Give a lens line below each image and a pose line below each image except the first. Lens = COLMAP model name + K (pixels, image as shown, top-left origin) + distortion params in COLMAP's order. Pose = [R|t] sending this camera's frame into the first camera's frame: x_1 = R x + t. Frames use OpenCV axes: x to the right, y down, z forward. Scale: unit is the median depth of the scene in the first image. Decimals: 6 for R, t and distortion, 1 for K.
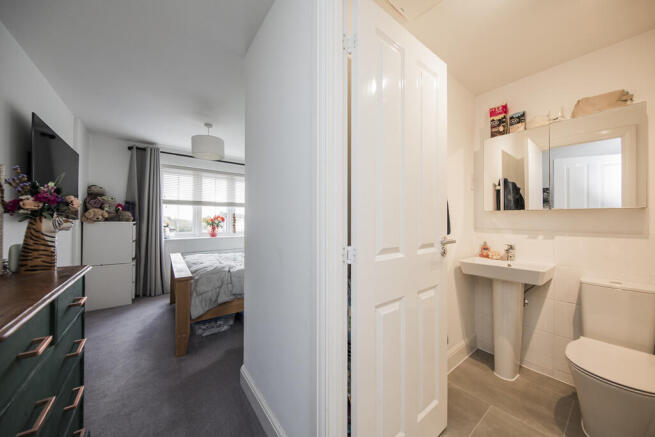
lens RADIAL K [[226.3, 0, 327.5], [0, 226.3, 218.5], [0, 0, 1]] dist [0.000710, -0.004958]
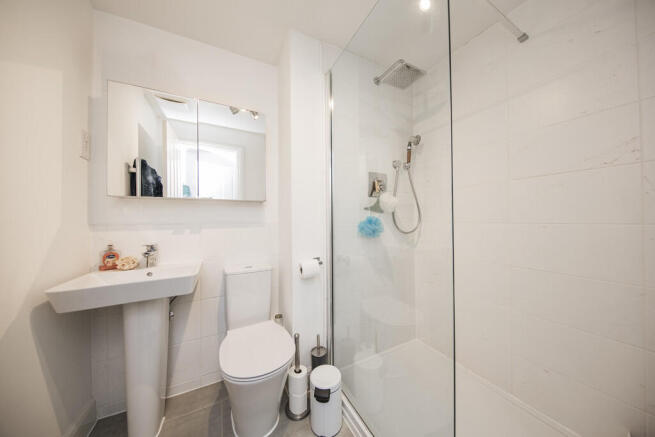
lens RADIAL K [[210.1, 0, 327.5], [0, 210.1, 218.5], [0, 0, 1]] dist [-0.007008, -0.000037]
pose [[0.179687, -0.002923, 0.983720, 0.252799], [0.001769, 0.999995, 0.002648, 0.031069], [-0.983722, 0.001264, 0.179691, 0.322772]]
